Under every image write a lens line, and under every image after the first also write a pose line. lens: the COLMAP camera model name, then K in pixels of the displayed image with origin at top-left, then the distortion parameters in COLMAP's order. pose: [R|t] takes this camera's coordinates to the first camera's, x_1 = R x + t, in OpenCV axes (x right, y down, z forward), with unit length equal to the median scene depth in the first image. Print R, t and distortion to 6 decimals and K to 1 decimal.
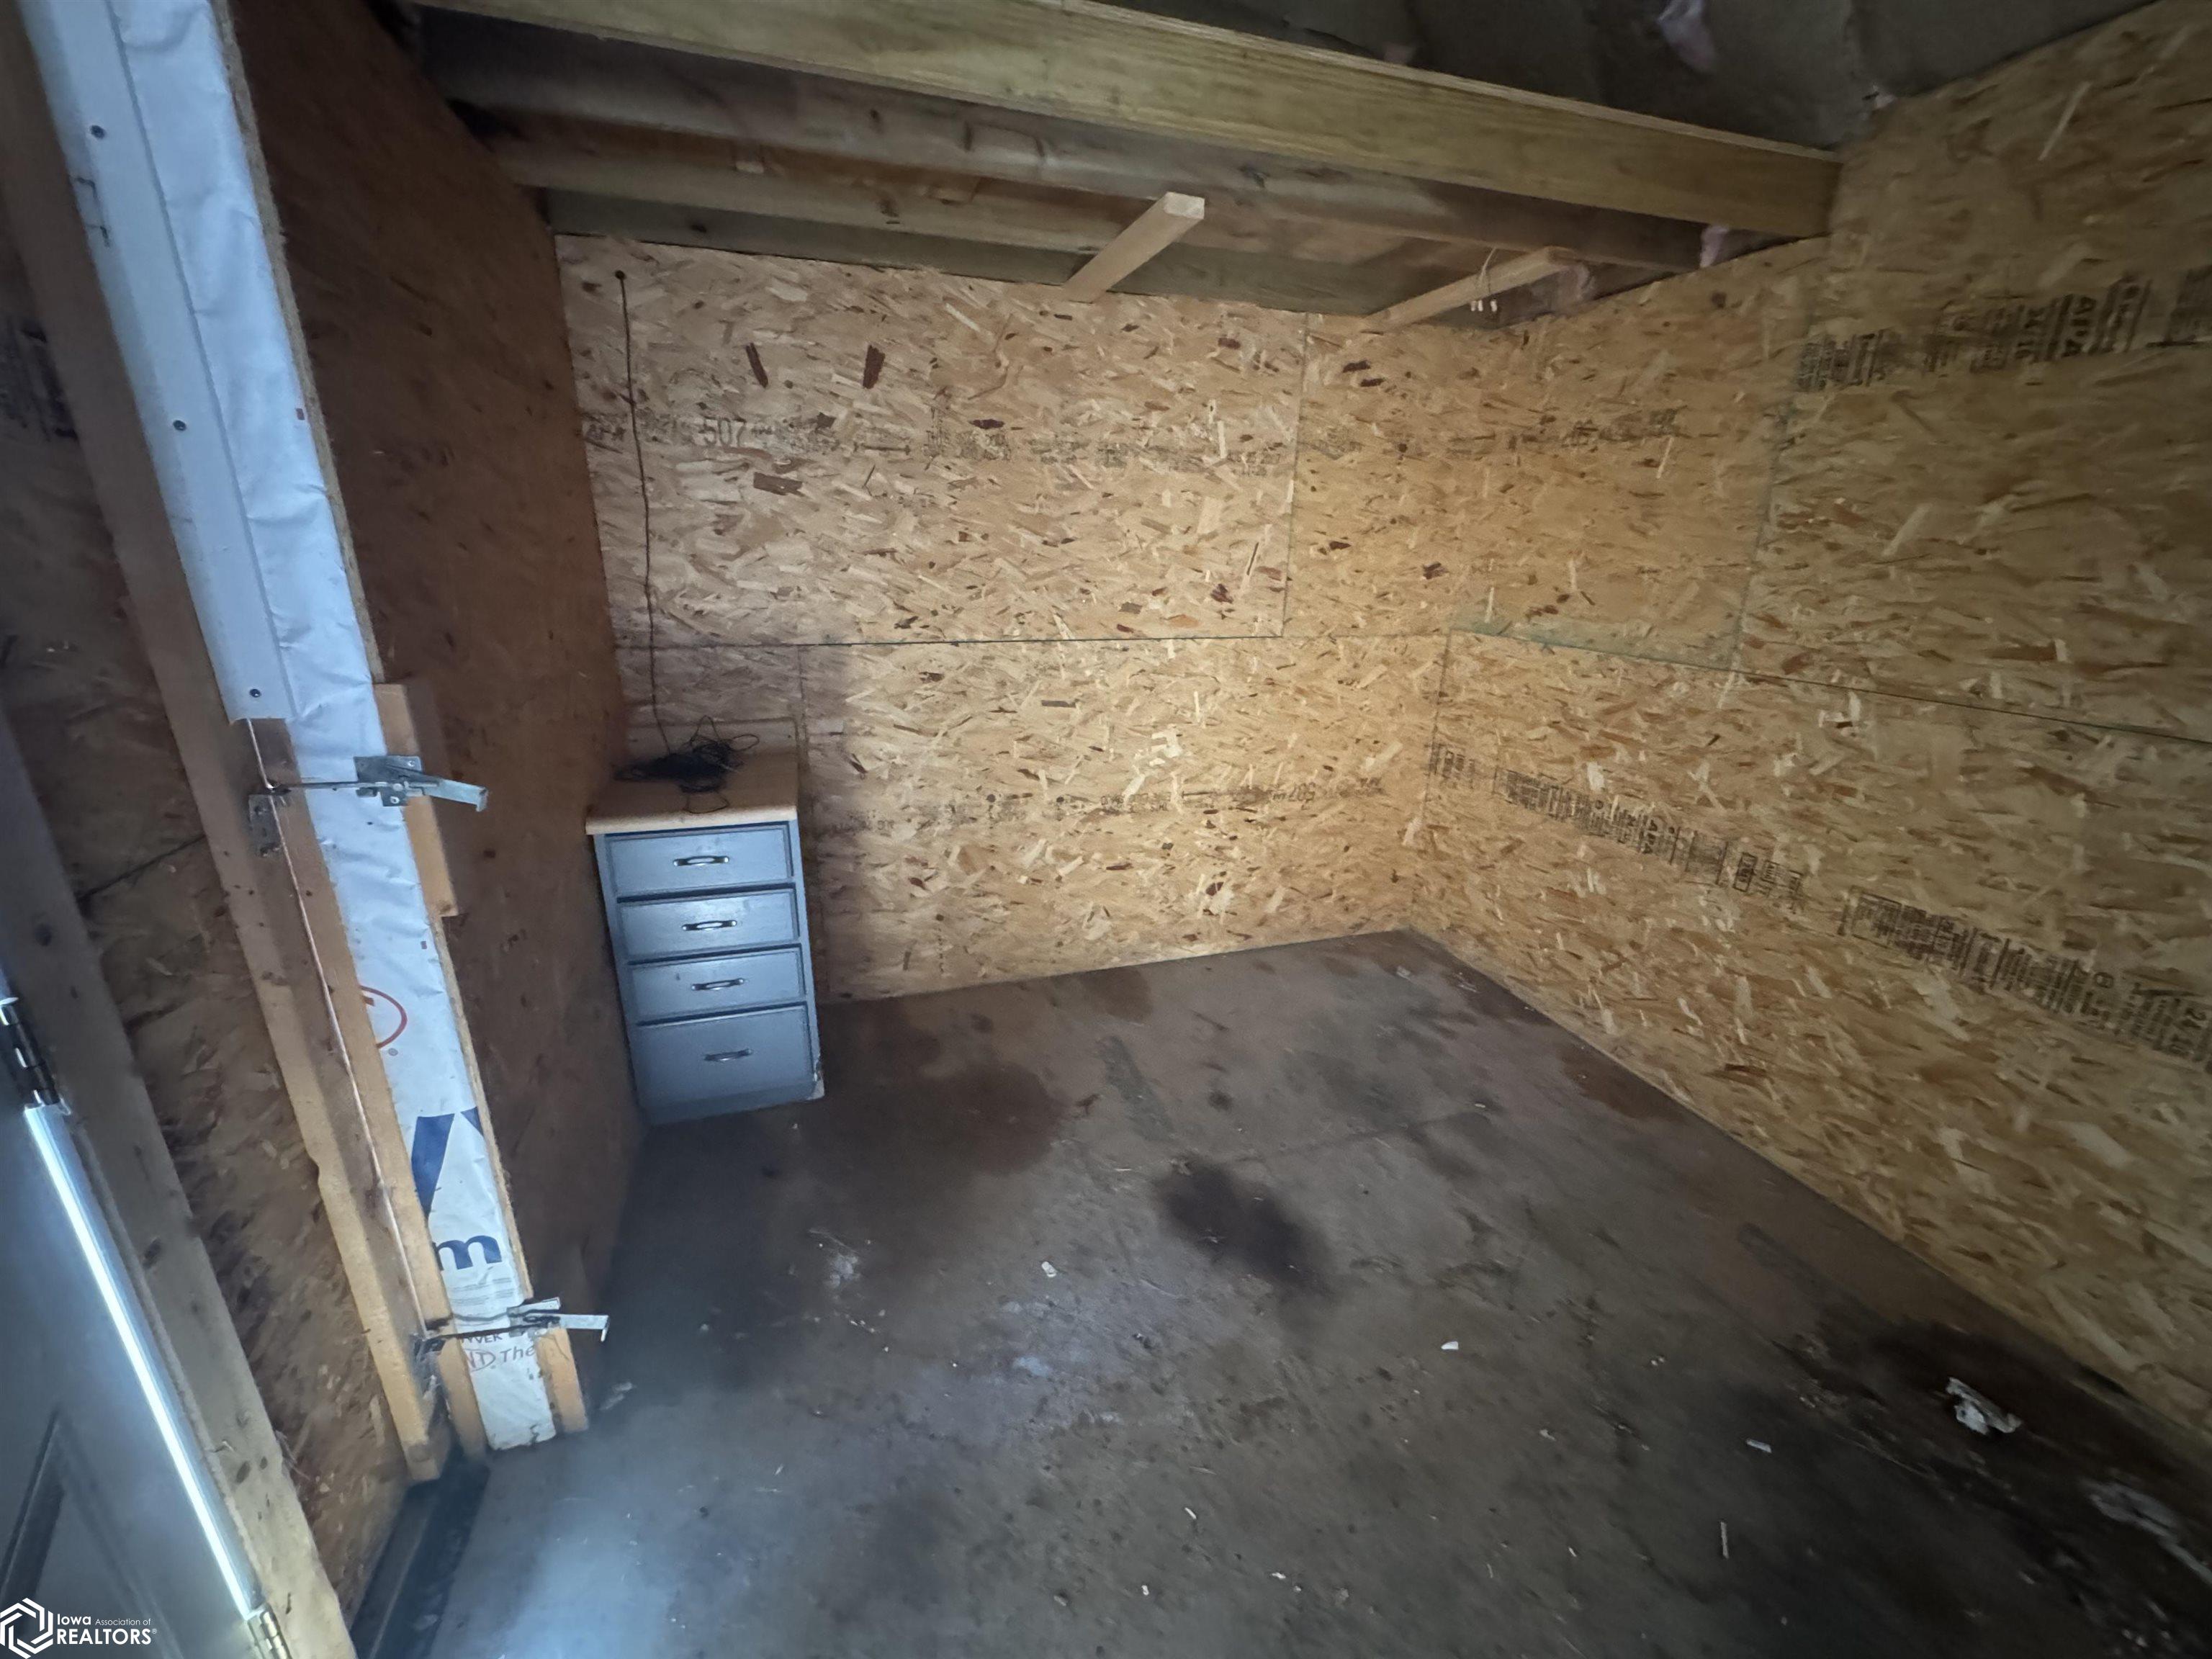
lens RADIAL K [[881.6, 0, 1103.8], [0, 881.6, 826.3], [0, 0, 1]] dist [-0.001578, 0.000302]
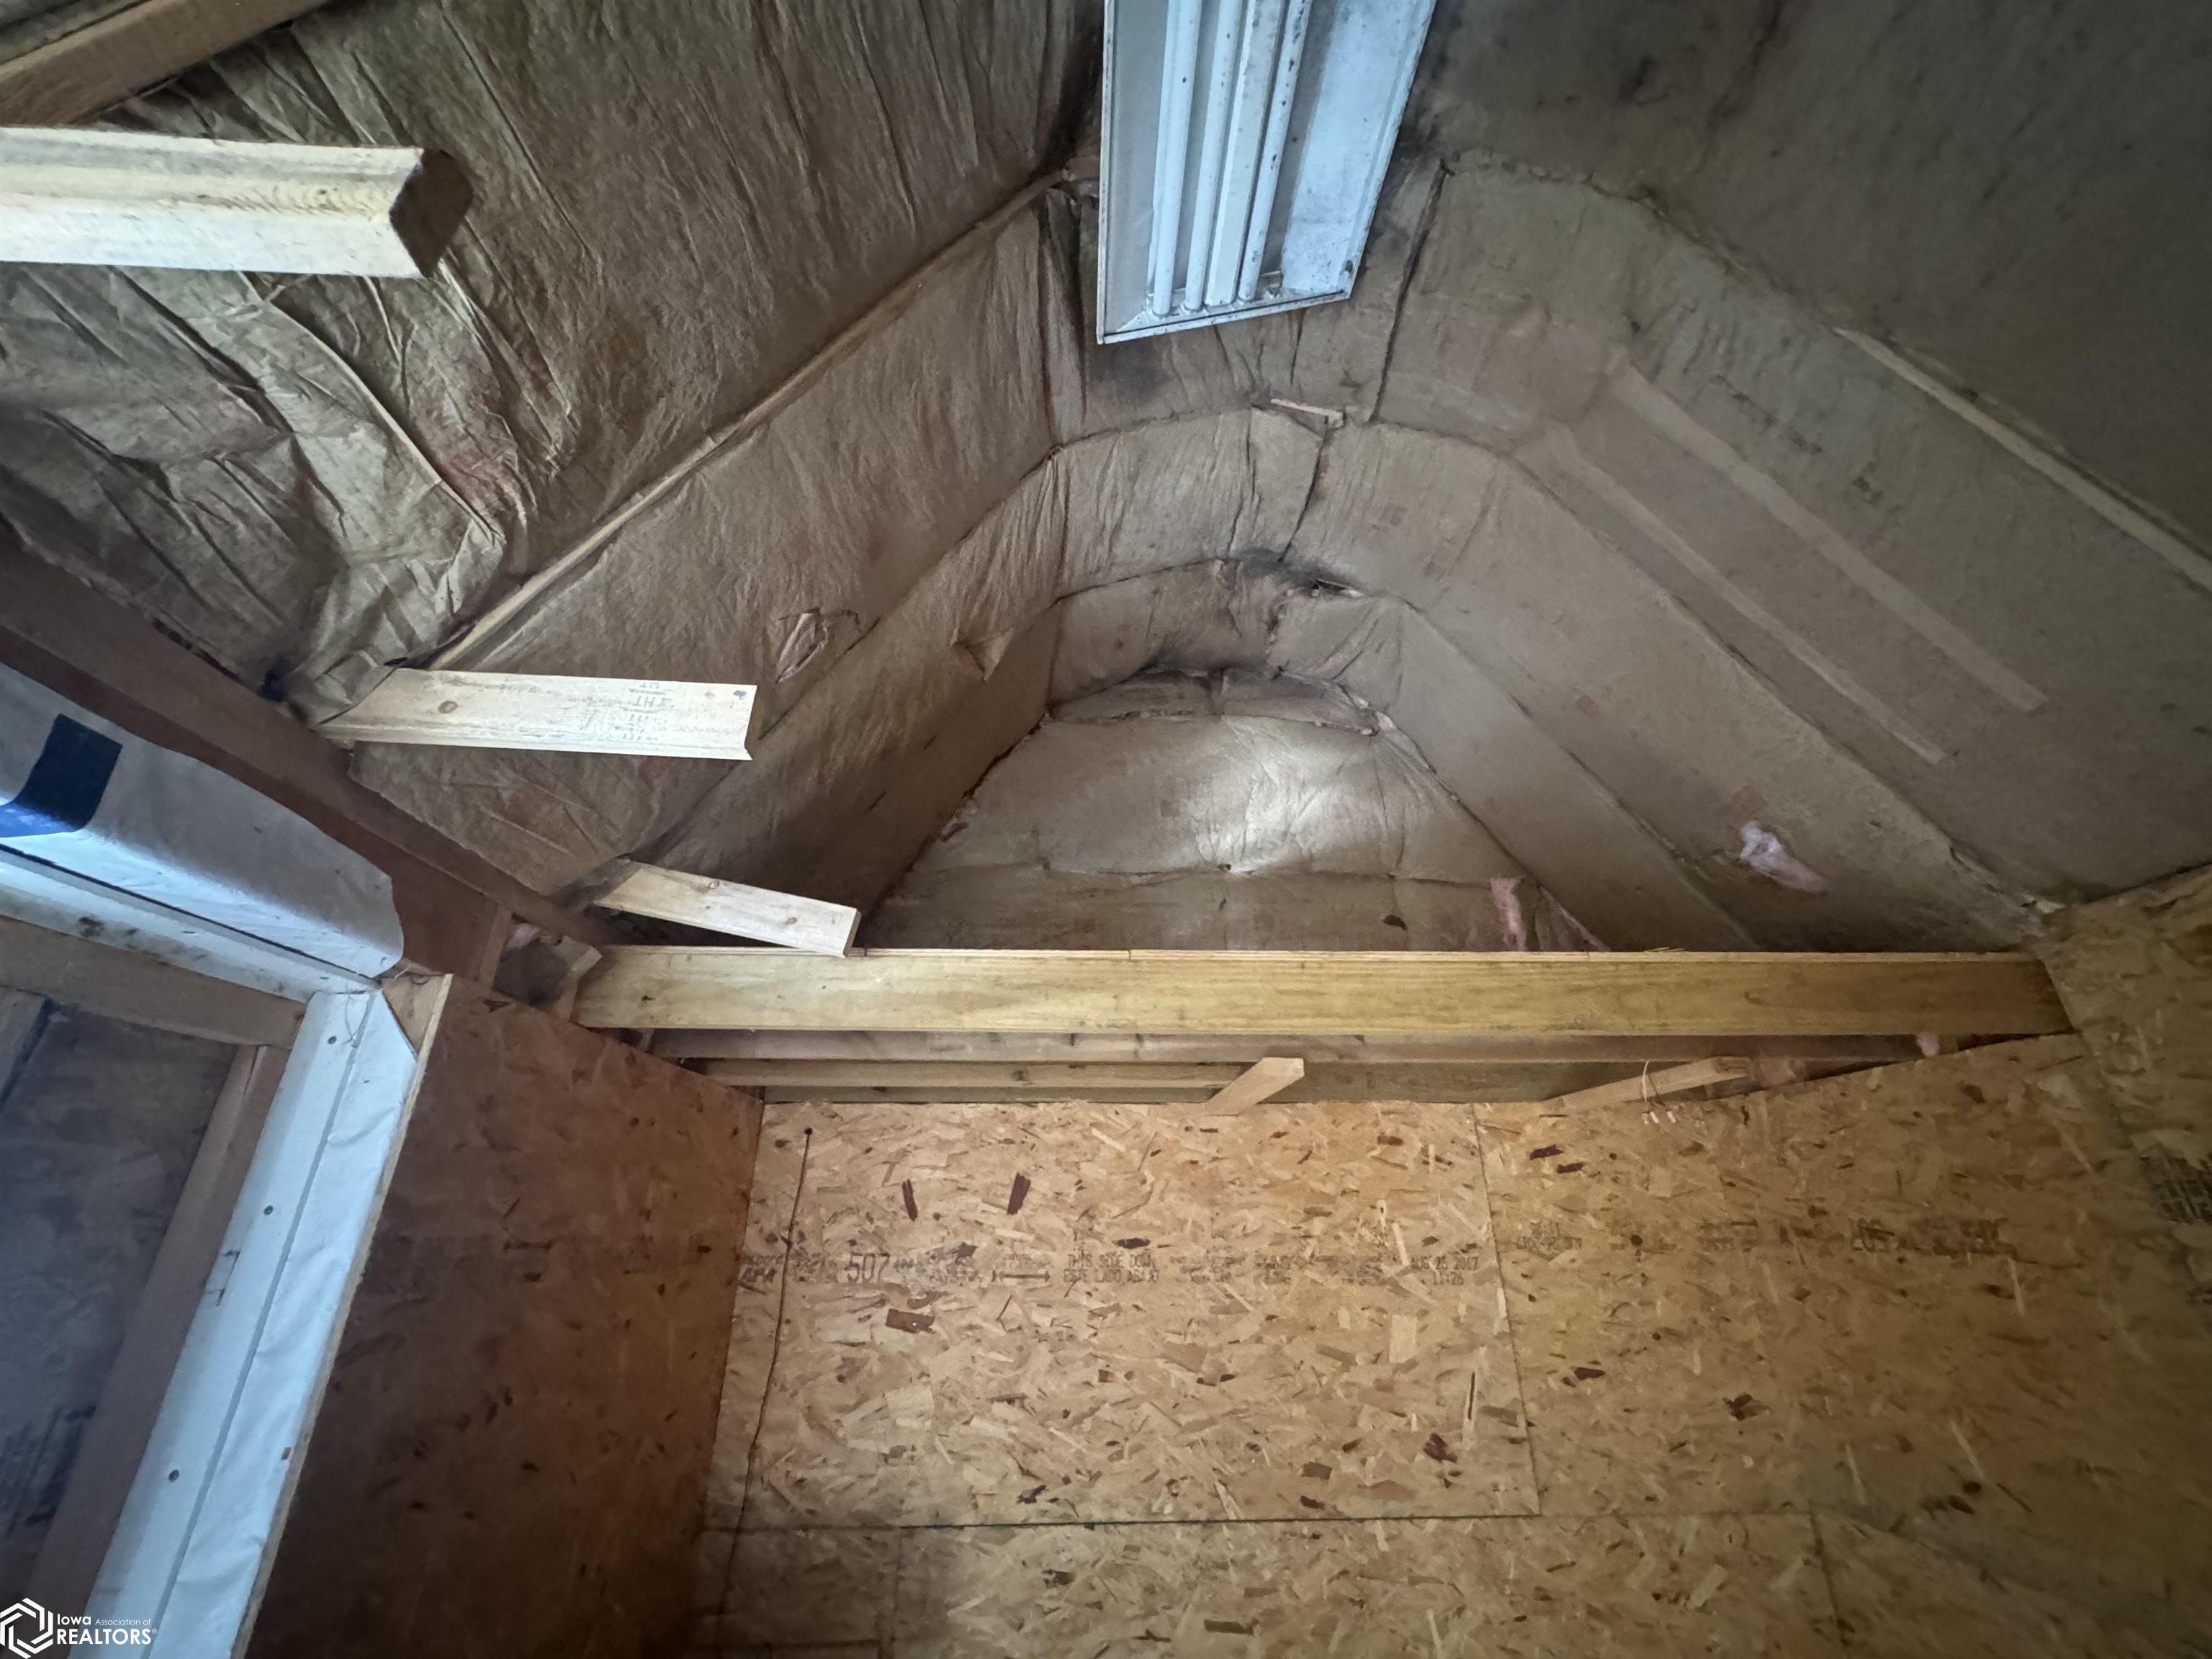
lens RADIAL K [[881.6, 0, 1103.8], [0, 881.6, 826.3], [0, 0, 1]] dist [-0.001578, 0.000302]
pose [[0.962698, -0.131307, -0.236580, 0.115206], [-0.063075, 0.741357, -0.668140, -0.146804], [0.263122, 0.658139, 0.705421, 0.028706]]
